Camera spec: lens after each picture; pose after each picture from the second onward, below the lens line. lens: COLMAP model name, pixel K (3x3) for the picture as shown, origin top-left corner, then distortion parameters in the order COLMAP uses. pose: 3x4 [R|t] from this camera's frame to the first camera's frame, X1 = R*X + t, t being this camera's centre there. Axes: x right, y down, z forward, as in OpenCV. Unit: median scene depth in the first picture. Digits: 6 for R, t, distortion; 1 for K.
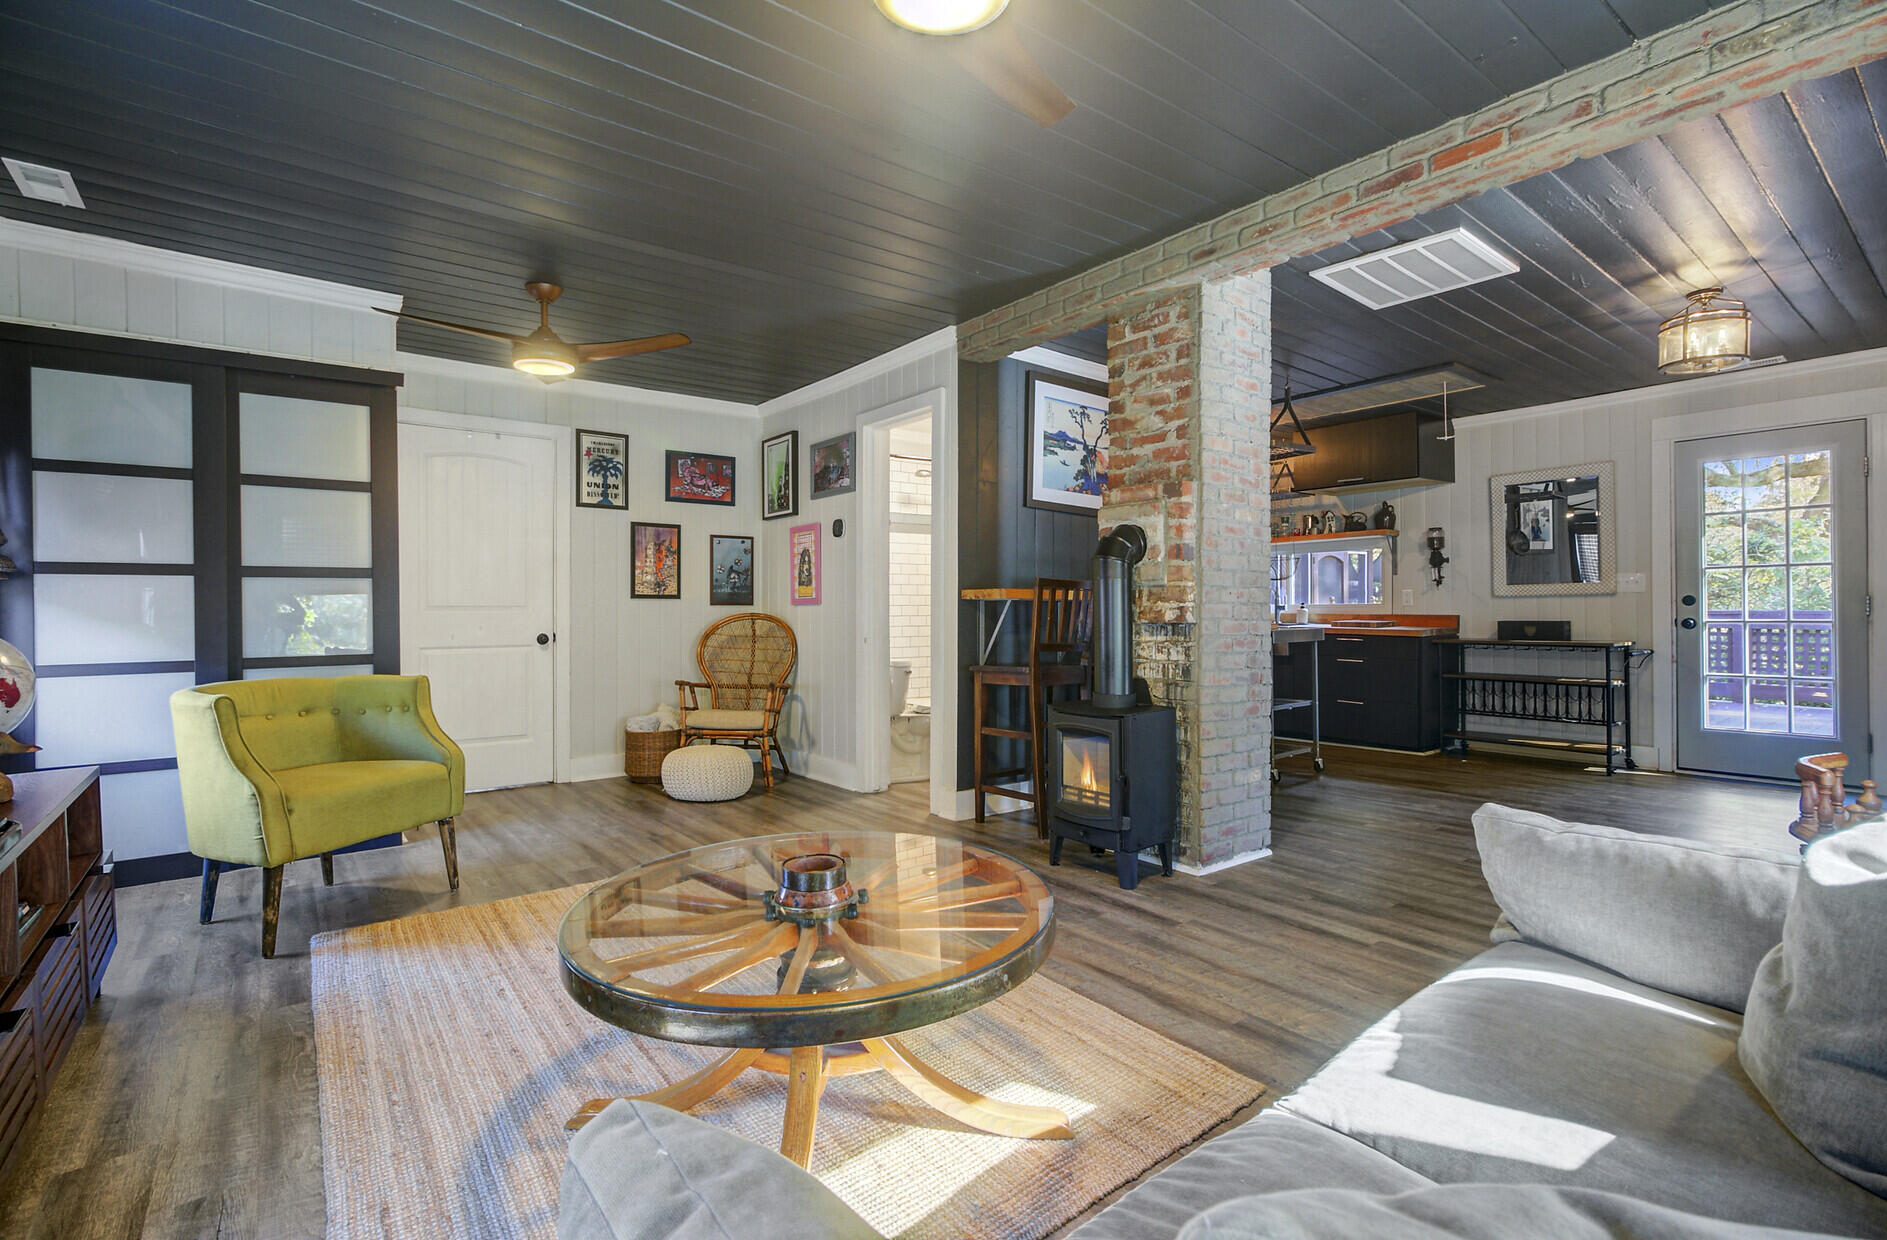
lens RADIAL K [[869.5, 0, 934.3], [0, 869.5, 614.3], [0, 0, 1]] dist [-0.009553, 0.002546]
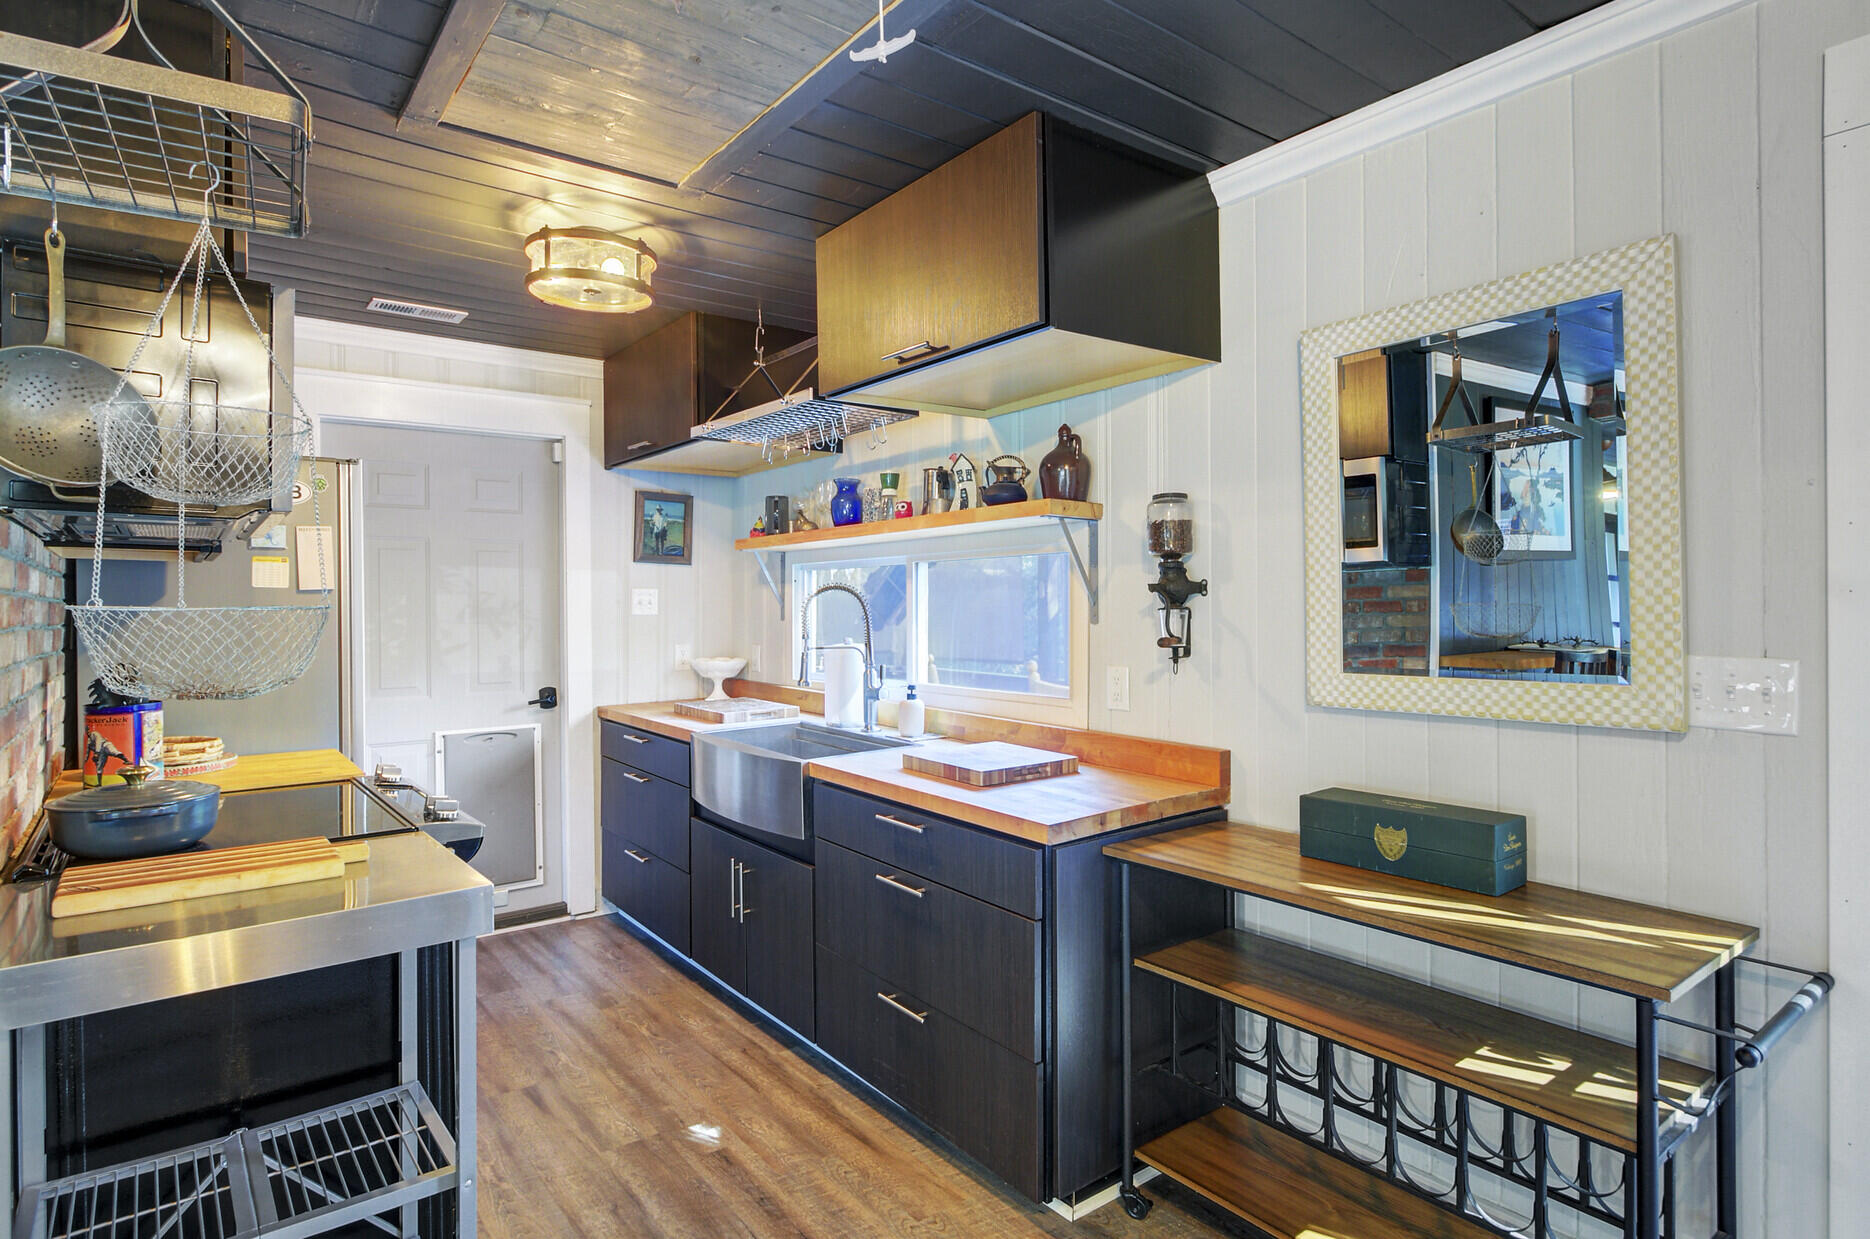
lens RADIAL K [[968.1, 0, 947.6], [0, 968.1, 616.9], [0, 0, 1]] dist [-0.018317, 0.000725]
pose [[0.999933, -0.001372, 0.011458, 0.521605], [0.001344, 0.999996, 0.002370, -0.055499], [-0.011461, -0.002355, 0.999932, 0.662491]]
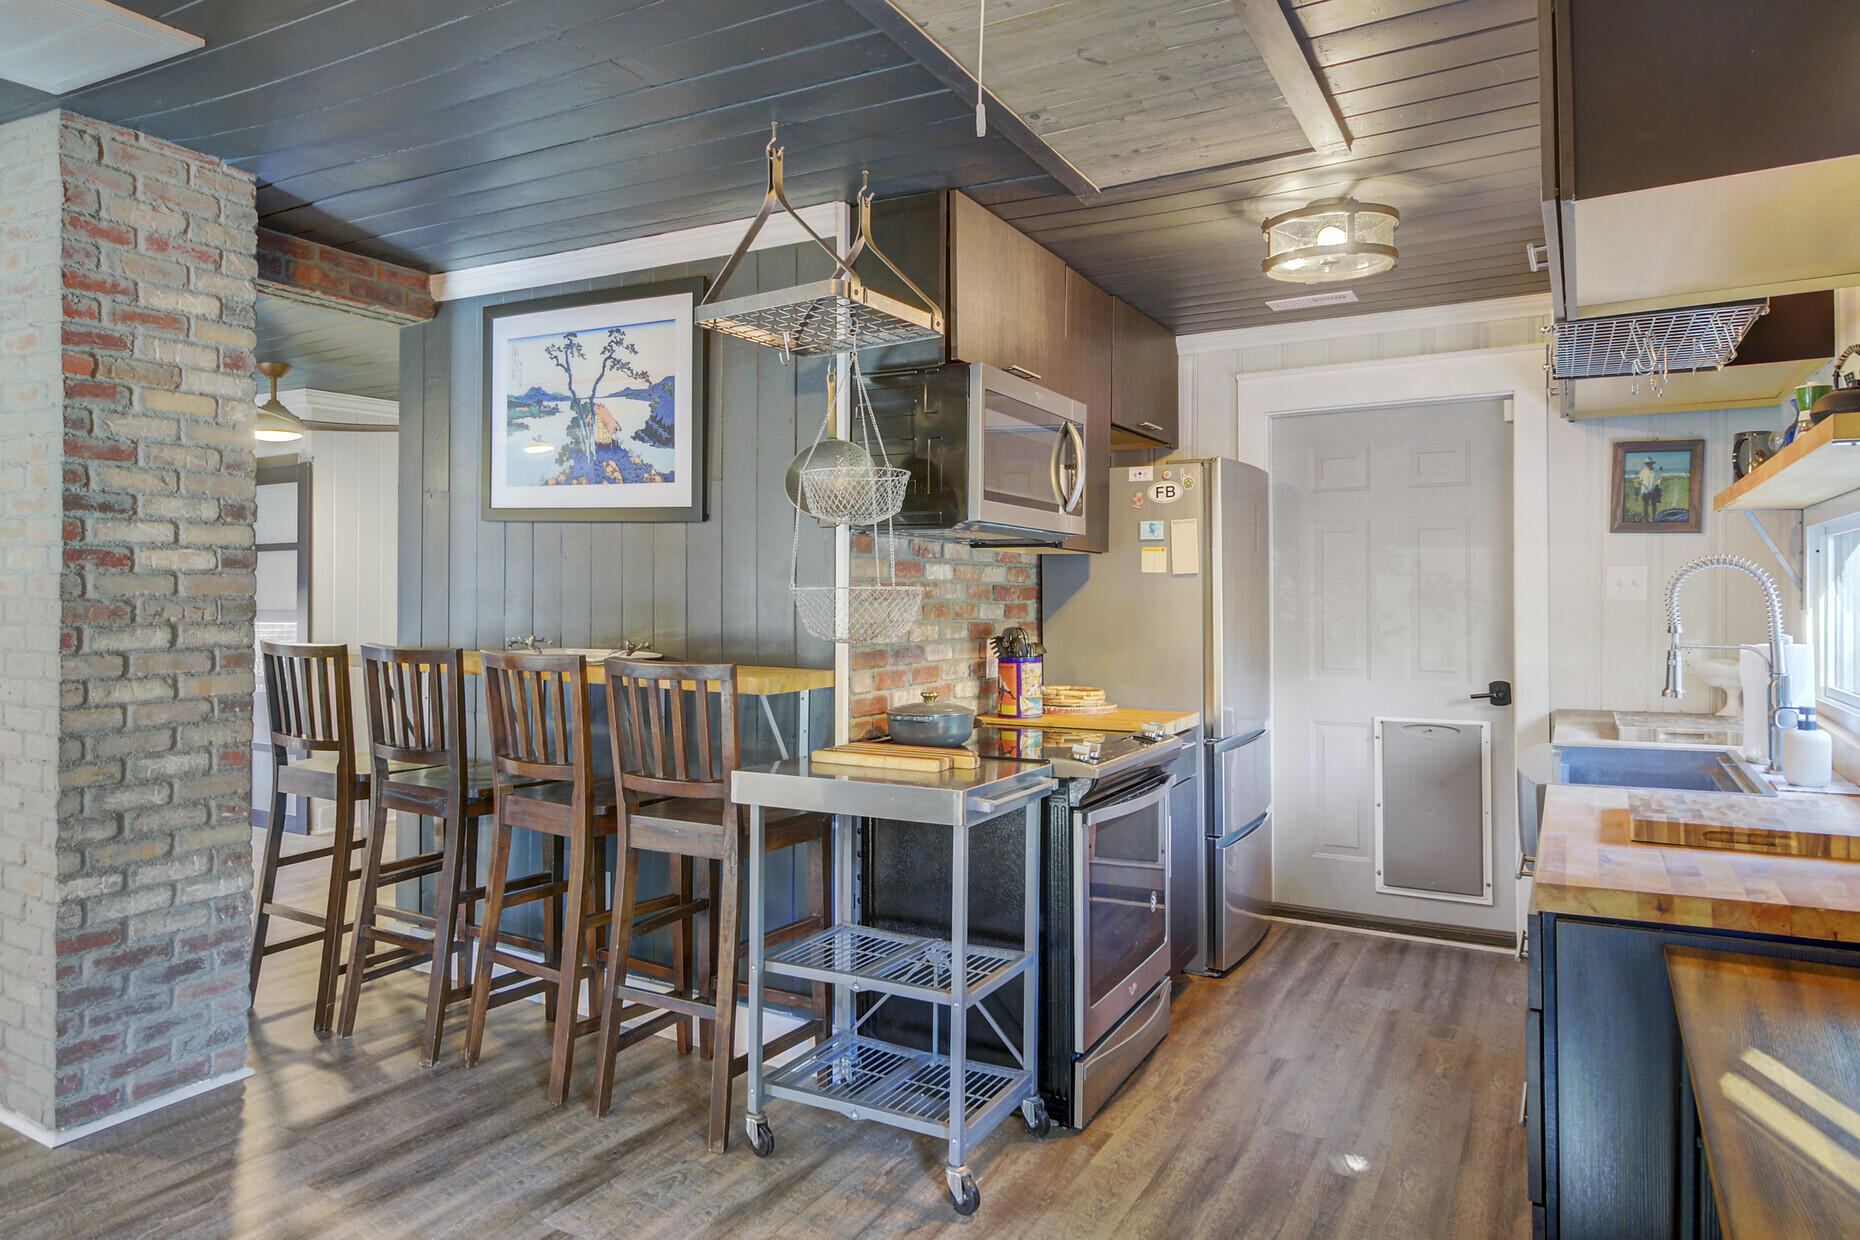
lens RADIAL K [[1190.6, 0, 921.7], [0, 1190.6, 602.7], [0, 0, 1]] dist [0.002589, -0.000206]
pose [[0.387791, 0.009627, -0.921697, 0.803215], [-0.007643, 0.999945, 0.007228, -0.055485], [0.921716, 0.004241, 0.387843, 0.737566]]
